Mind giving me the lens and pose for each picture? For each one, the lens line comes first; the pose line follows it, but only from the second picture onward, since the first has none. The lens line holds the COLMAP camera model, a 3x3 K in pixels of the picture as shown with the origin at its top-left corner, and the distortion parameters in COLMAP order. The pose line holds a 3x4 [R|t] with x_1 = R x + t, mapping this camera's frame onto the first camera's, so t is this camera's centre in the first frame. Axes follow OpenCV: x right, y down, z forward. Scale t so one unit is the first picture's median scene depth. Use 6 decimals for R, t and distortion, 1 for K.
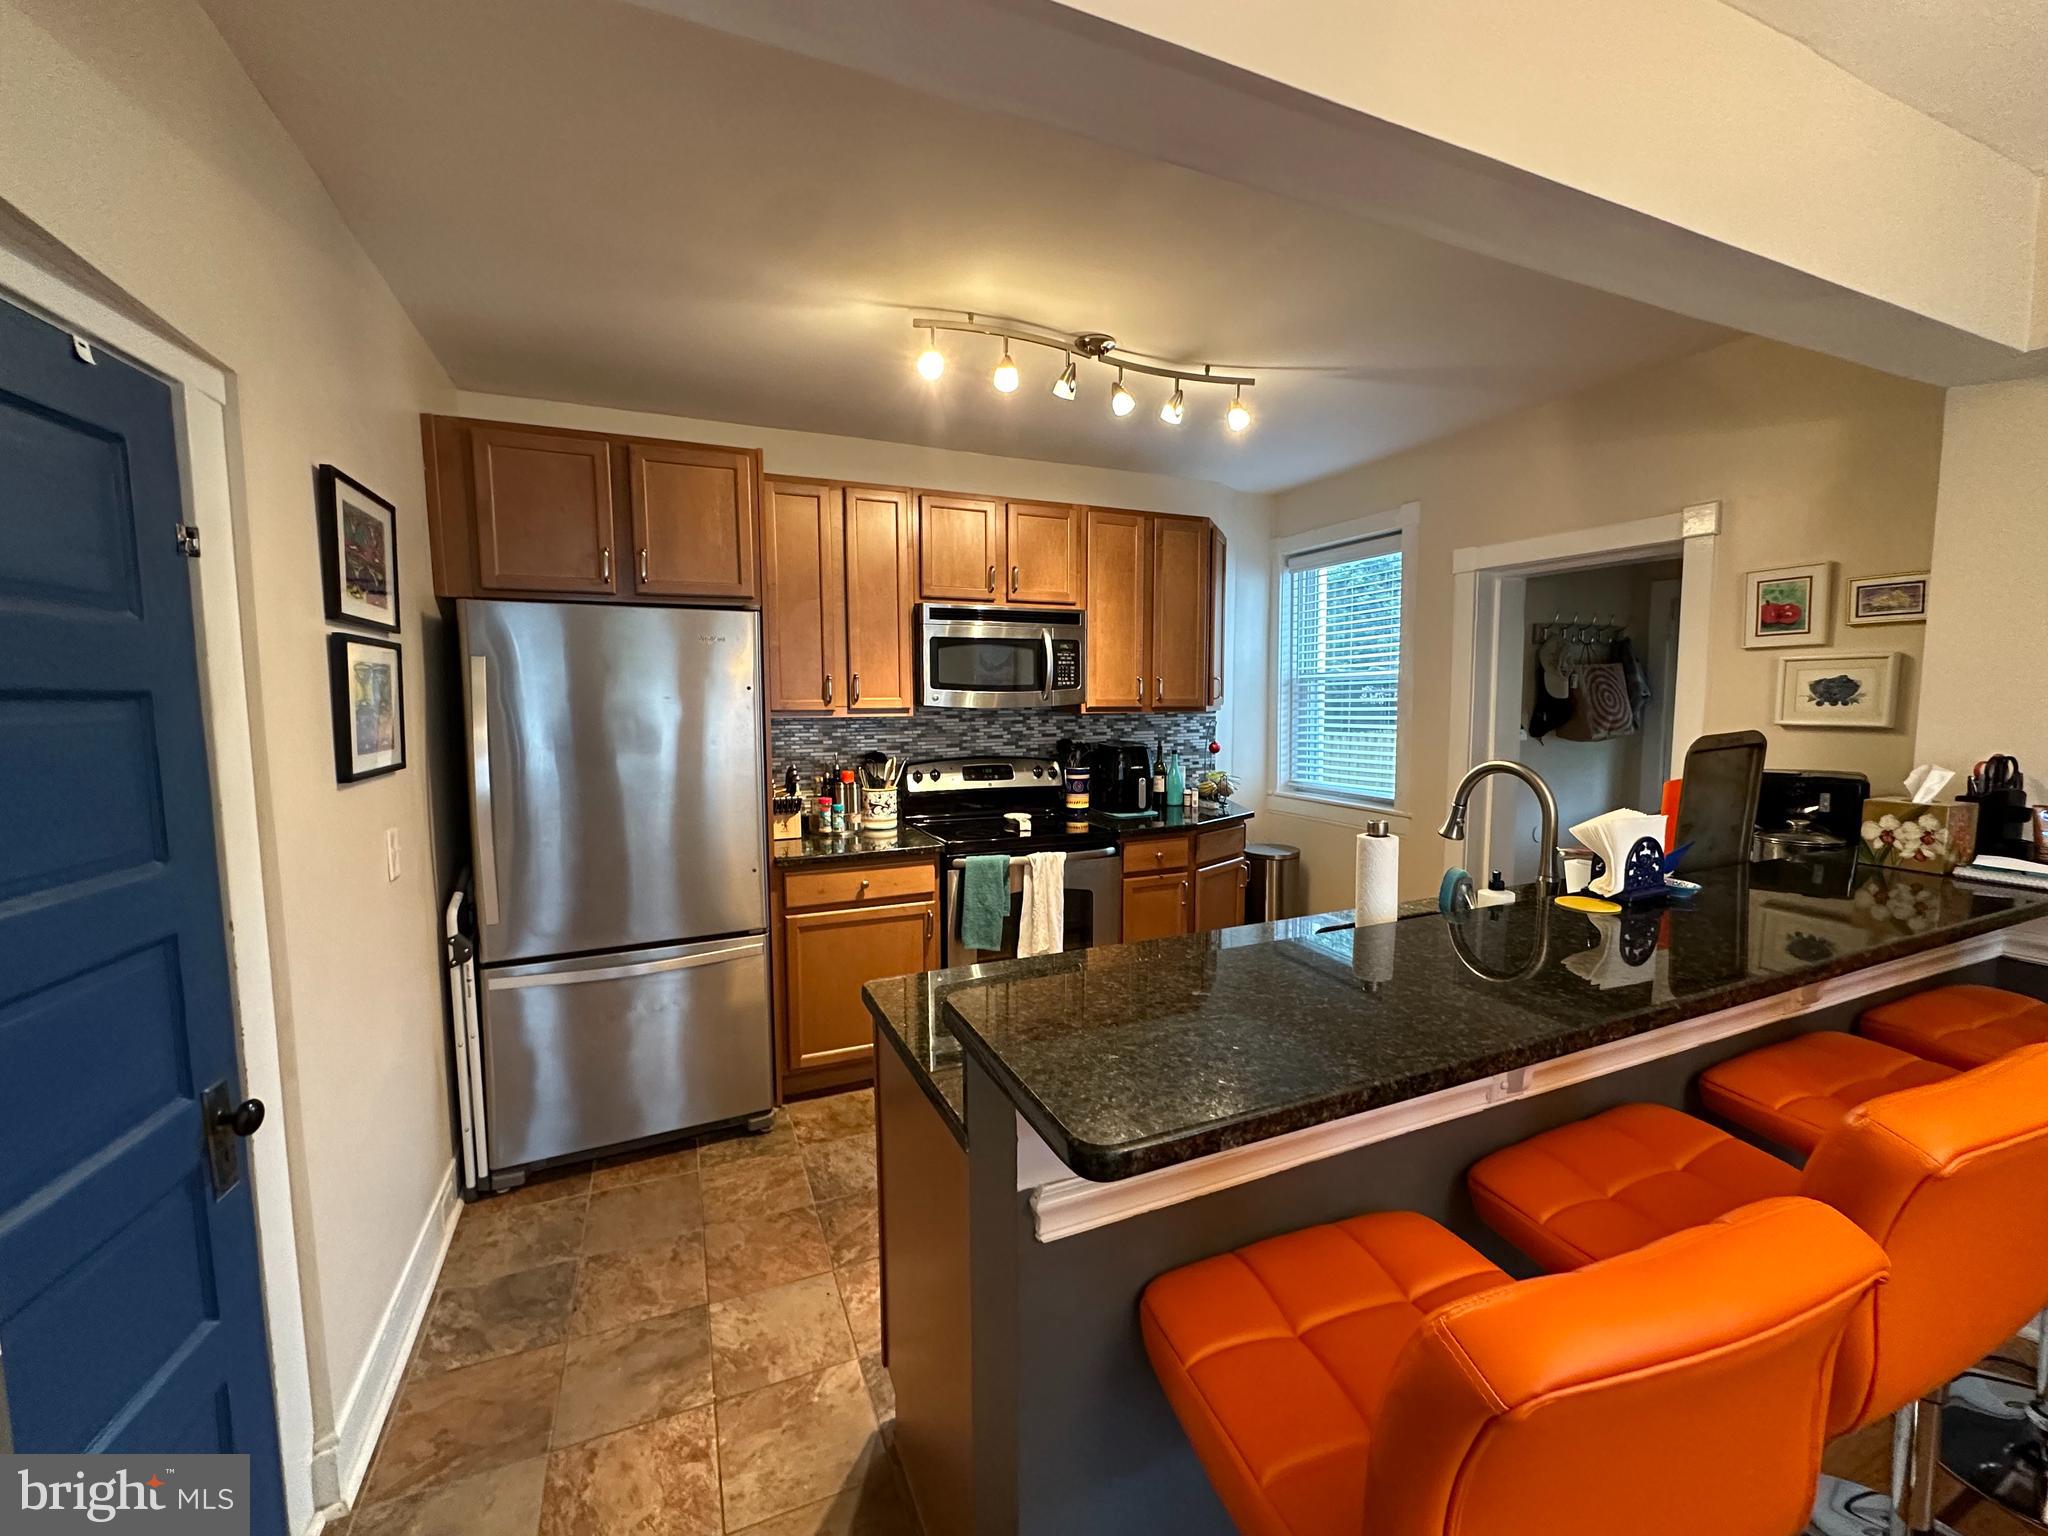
lens RADIAL K [[816.5, 0, 1030.1], [0, 816.5, 764.8], [0, 0, 1]] dist [-0.001890, -0.000365]
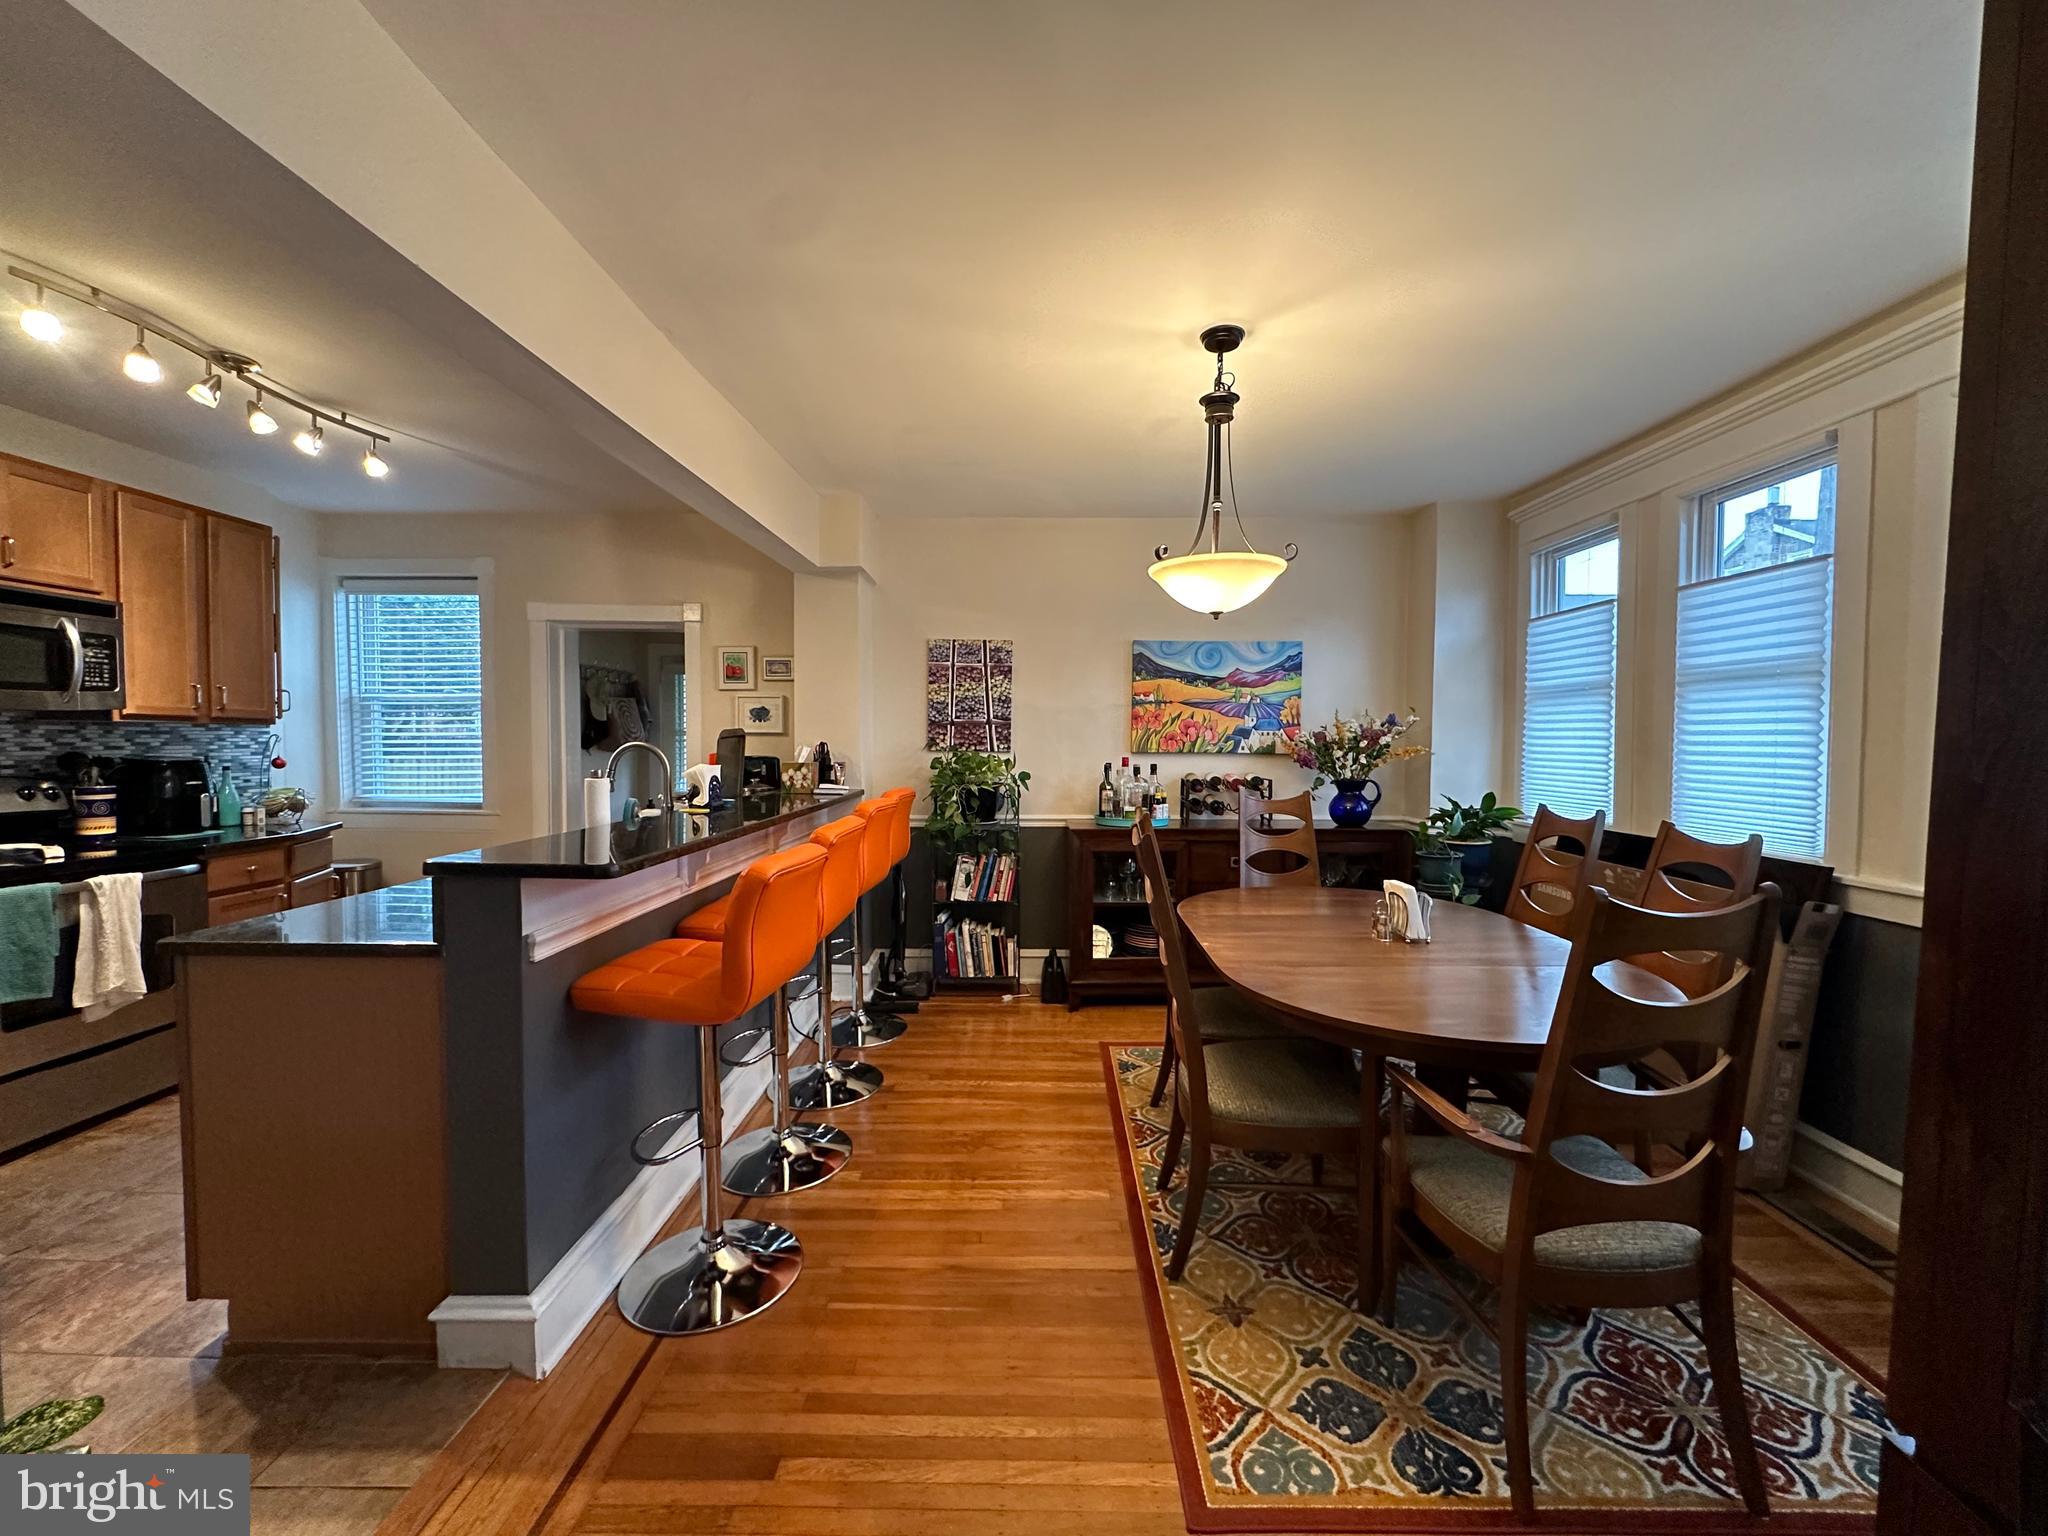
lens RADIAL K [[816.5, 0, 1023.0], [0, 816.5, 763.8], [0, 0, 1]] dist [-0.001890, -0.000365]
pose [[0.418655, -0.019083, 0.907945, -0.322885], [0.067568, 0.997663, -0.010187, 0.056755], [-0.905628, 0.065613, 0.418966, -0.228529]]
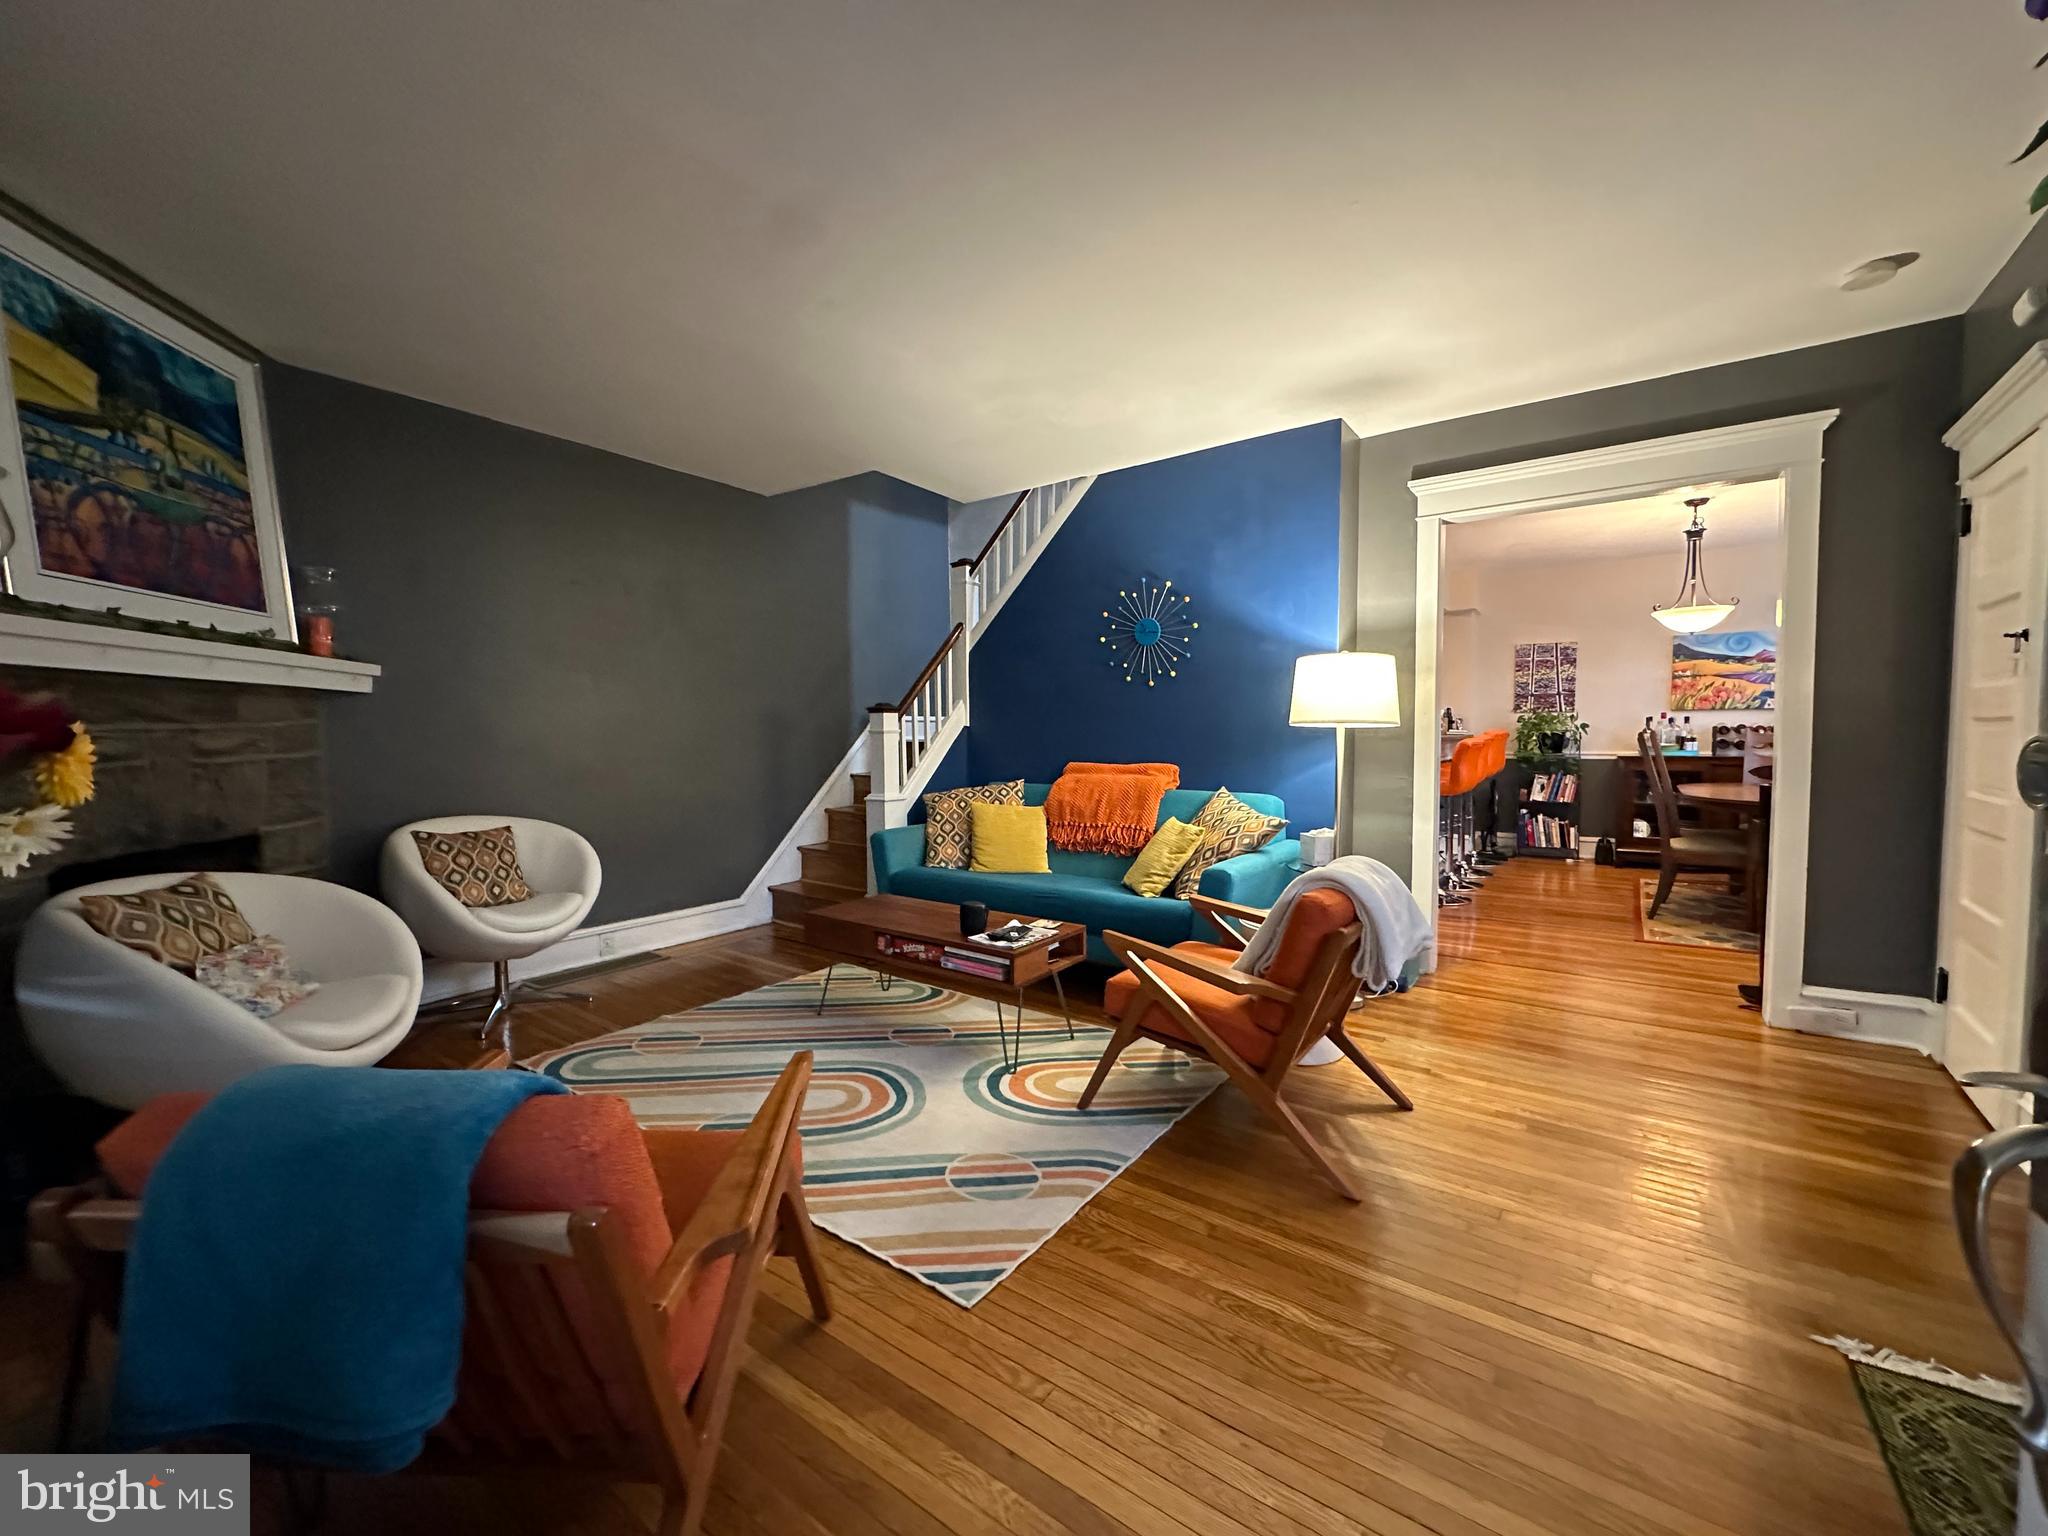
lens RADIAL K [[816.5, 0, 1022.2], [0, 816.5, 767.7], [0, 0, 1]] dist [-0.001890, -0.000365]
pose [[0.865750, -0.022248, 0.499982, -1.392430], [0.043582, 0.998568, -0.031031, 0.166960], [-0.498576, 0.048656, 0.865480, -0.747993]]
